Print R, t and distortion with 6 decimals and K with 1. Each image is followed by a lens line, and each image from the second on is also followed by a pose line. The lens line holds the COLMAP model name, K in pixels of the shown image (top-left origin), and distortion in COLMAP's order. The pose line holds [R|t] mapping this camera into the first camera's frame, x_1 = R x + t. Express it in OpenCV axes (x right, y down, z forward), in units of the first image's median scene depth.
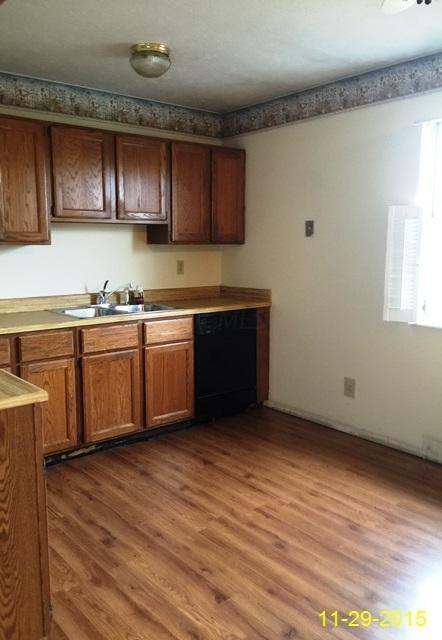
lens RADIAL K [[558.8, 0, 221.0], [0, 558.8, 320.0], [0, 0, 1]] dist [0.089063, -0.146045]
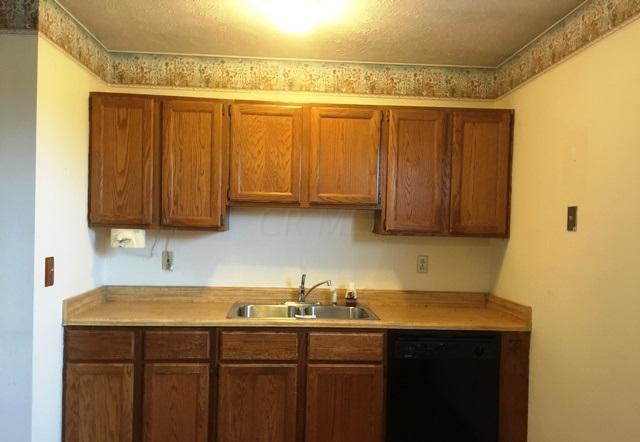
lens RADIAL K [[558.8, 0, 331.6], [0, 558.8, 231.6], [0, 0, 1]] dist [0.089063, -0.146045]
pose [[0.798527, 0.032310, -0.601091, 0.374532], [-0.109108, 0.989787, -0.091744, -0.068866], [0.591988, 0.138844, 0.793897, 0.385355]]
